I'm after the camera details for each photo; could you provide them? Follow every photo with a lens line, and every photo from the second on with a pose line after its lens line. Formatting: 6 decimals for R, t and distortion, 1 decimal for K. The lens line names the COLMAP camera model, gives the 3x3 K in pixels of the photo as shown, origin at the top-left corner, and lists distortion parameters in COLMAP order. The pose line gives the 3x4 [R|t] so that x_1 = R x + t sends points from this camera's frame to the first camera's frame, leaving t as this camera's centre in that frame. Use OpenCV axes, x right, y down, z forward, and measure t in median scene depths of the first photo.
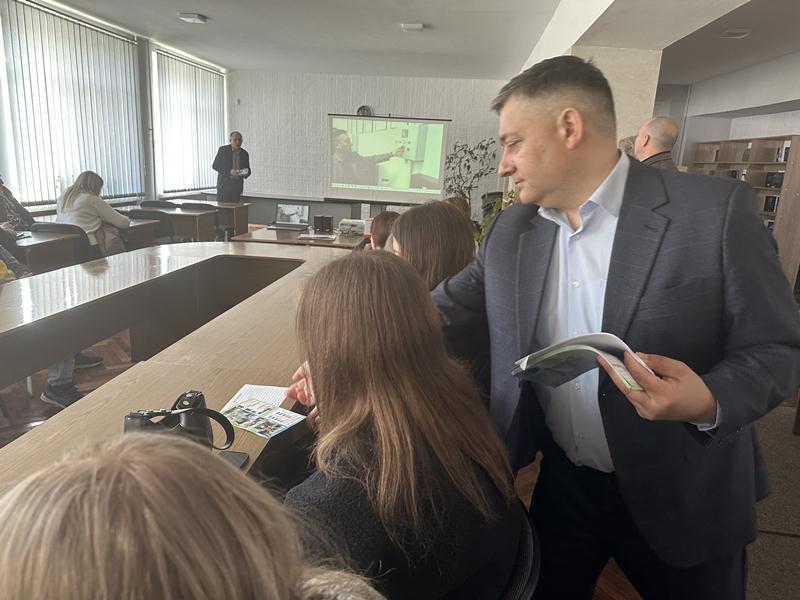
lens RADIAL K [[568.8, 0, 412.7], [0, 568.8, 300.9], [0, 0, 1]] dist [0.021223, -0.002608]
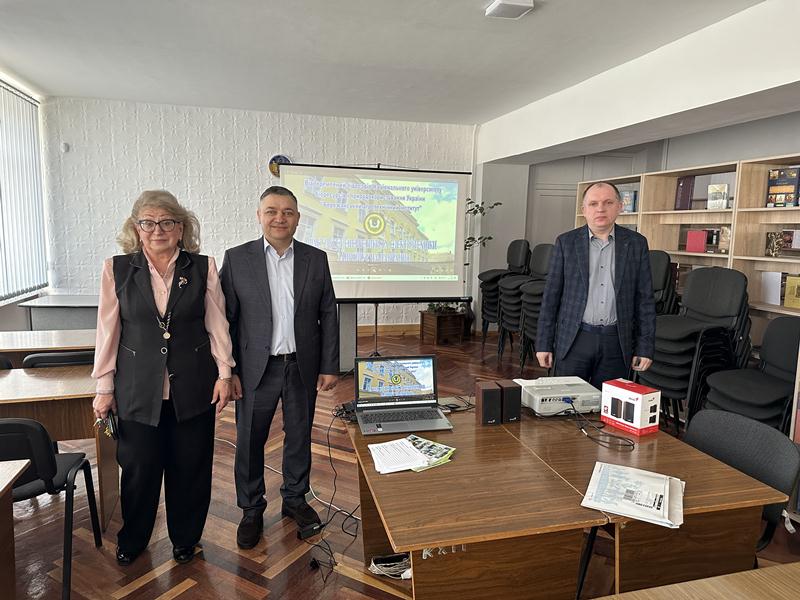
lens RADIAL K [[568.8, 0, 412.7], [0, 568.8, 300.9], [0, 0, 1]] dist [0.021223, -0.002608]
pose [[0.936152, -0.081757, 0.341957, -0.228695], [0.114012, 0.990623, -0.075277, -0.120388], [-0.332596, 0.109458, 0.936696, 0.396399]]
